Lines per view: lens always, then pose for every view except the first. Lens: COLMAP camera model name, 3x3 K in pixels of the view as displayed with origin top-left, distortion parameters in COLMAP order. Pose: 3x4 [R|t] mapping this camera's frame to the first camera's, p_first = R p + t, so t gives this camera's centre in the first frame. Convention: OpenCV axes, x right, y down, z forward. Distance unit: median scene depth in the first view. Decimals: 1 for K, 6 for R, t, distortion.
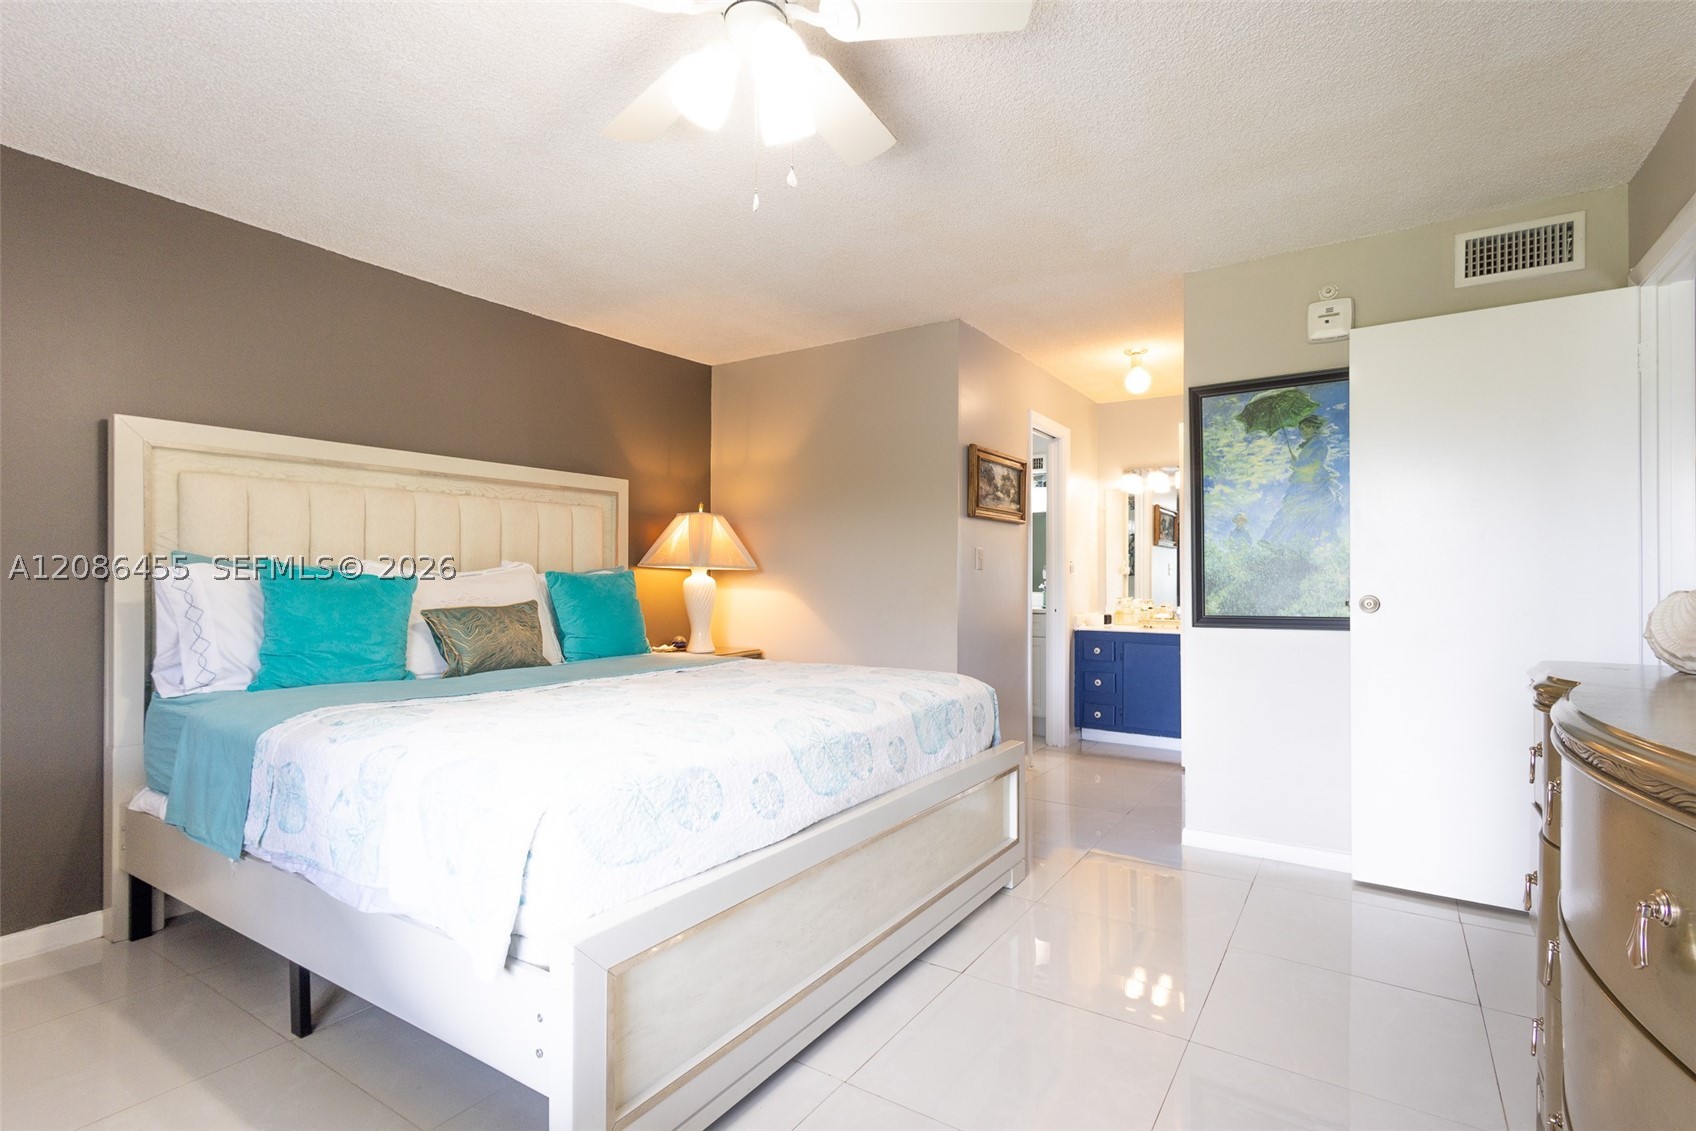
lens RADIAL K [[794.1, 0, 834.1], [0, 794.1, 589.2], [0, 0, 1]] dist [-0.013210, 0.000179]
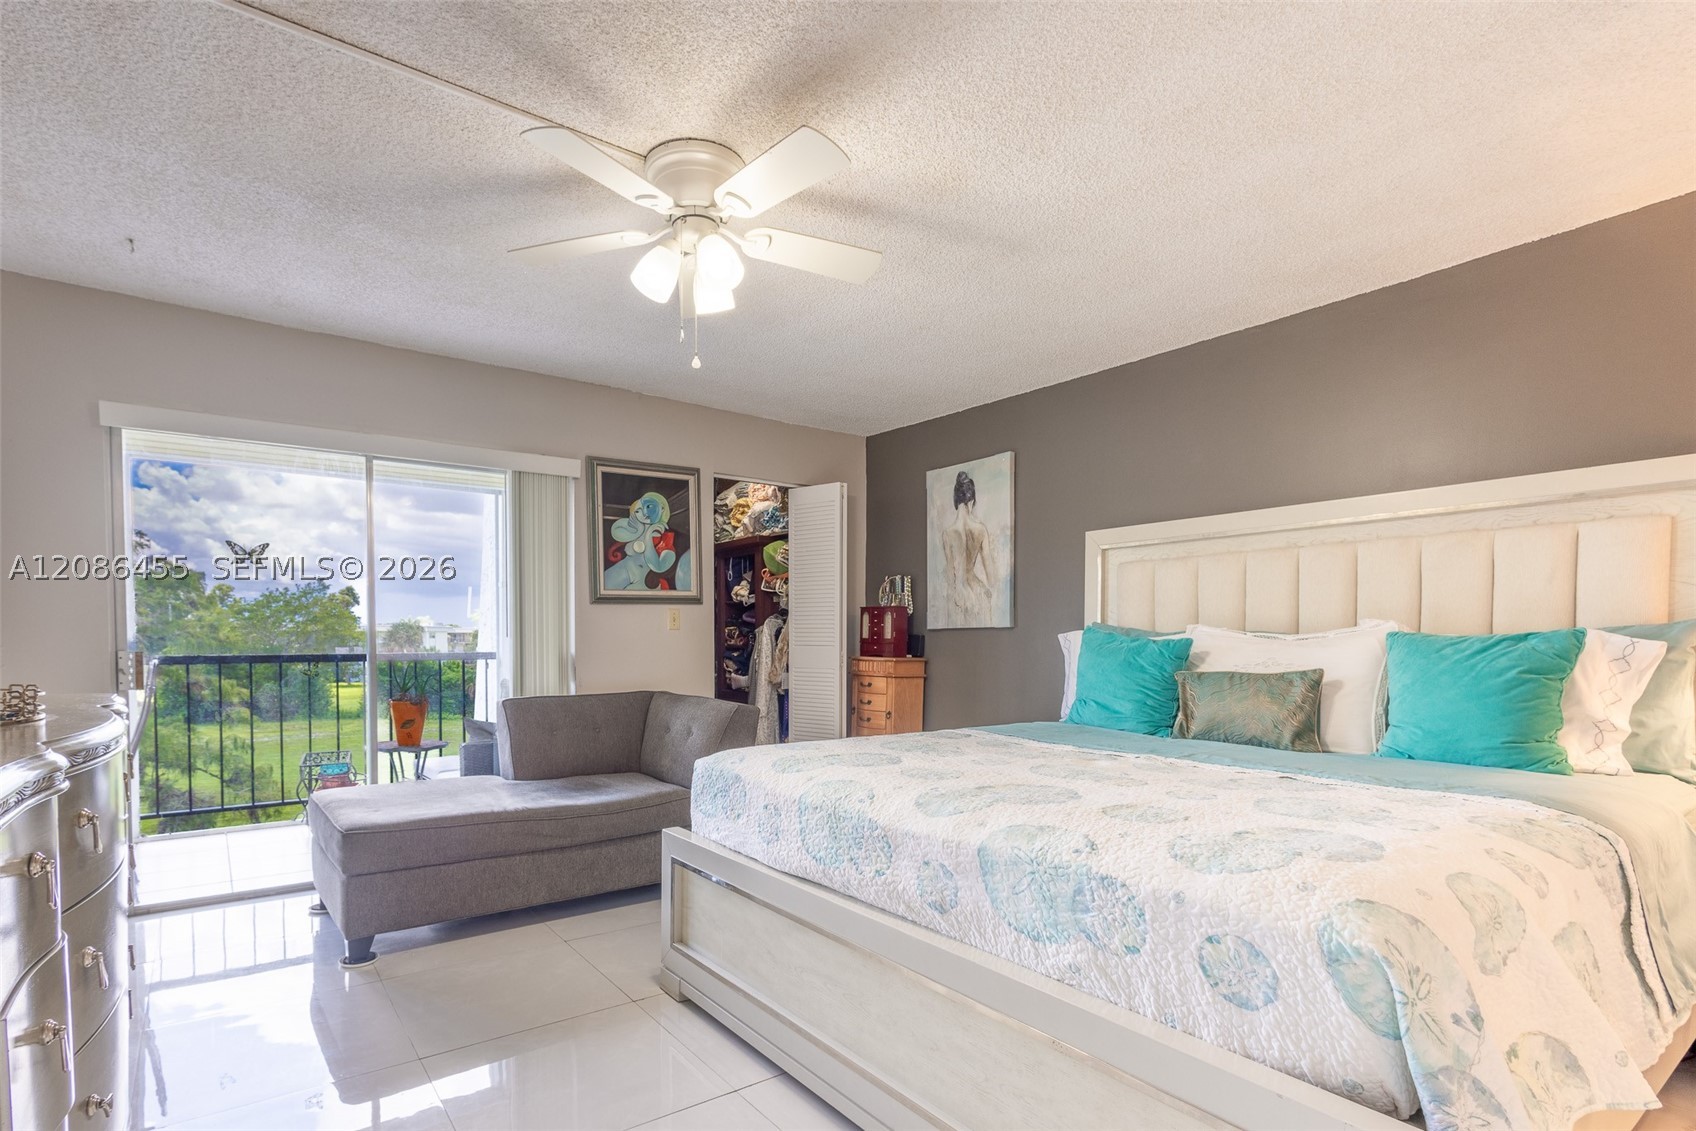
lens RADIAL K [[859.7, 0, 840.3], [0, 859.7, 667.6], [0, 0, 1]] dist [0.001963, 0.000200]
pose [[-0.326532, 0.027179, -0.944795, 0.668891], [-0.015345, 0.999302, 0.034050, -0.011067], [0.945061, 0.025616, -0.325888, 0.929948]]
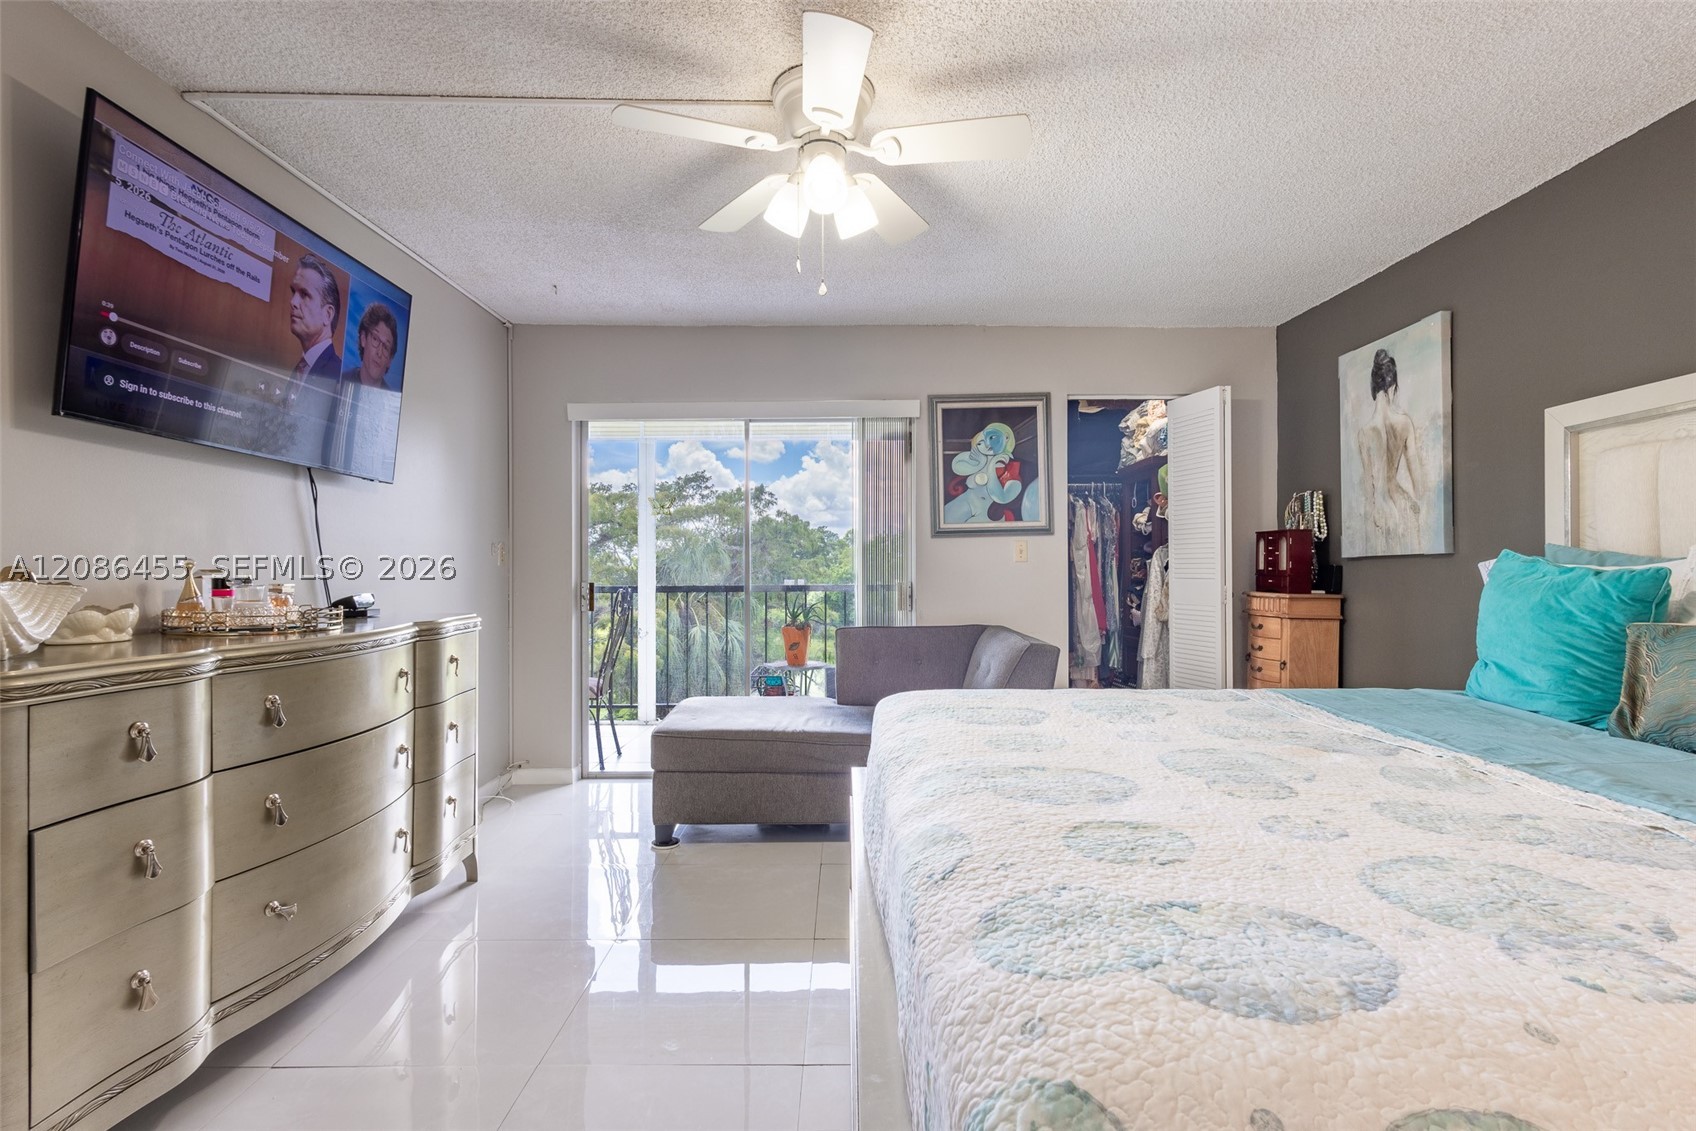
lens RADIAL K [[834.0, 0, 848.0], [0, 834.0, 565.5], [0, 0, 1]] dist [0.002519, 0.000093]
pose [[-0.831928, -0.005017, -0.554861, 0.350152], [-0.007054, 0.999974, 0.001536, -0.016168], [0.554839, 0.005192, -0.831942, 1.179003]]
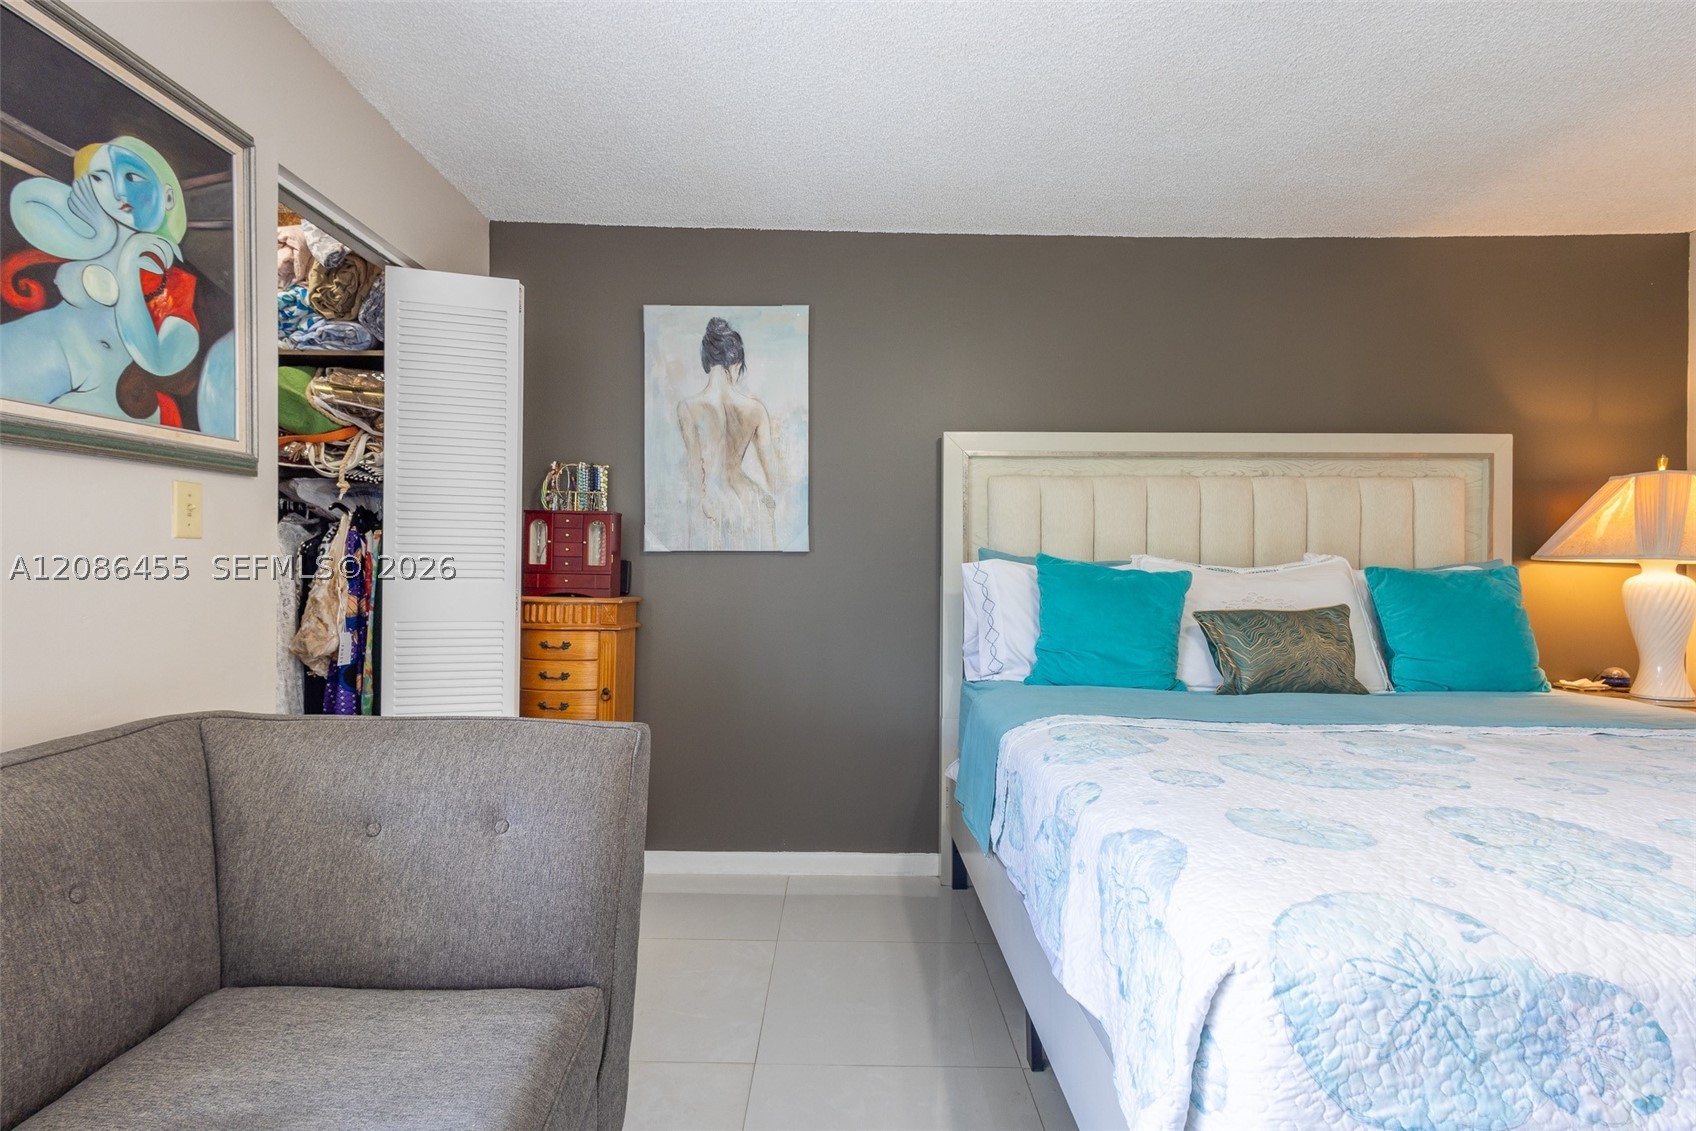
lens RADIAL K [[790.0, 0, 855.6], [0, 790.0, 568.7], [0, 0, 1]] dist [0.010837, -0.003738]
pose [[0.564316, 0.001006, -0.825558, -0.016898], [-0.018417, 0.999766, -0.011370, -0.003668], [0.825354, 0.021621, 0.564202, 0.203391]]
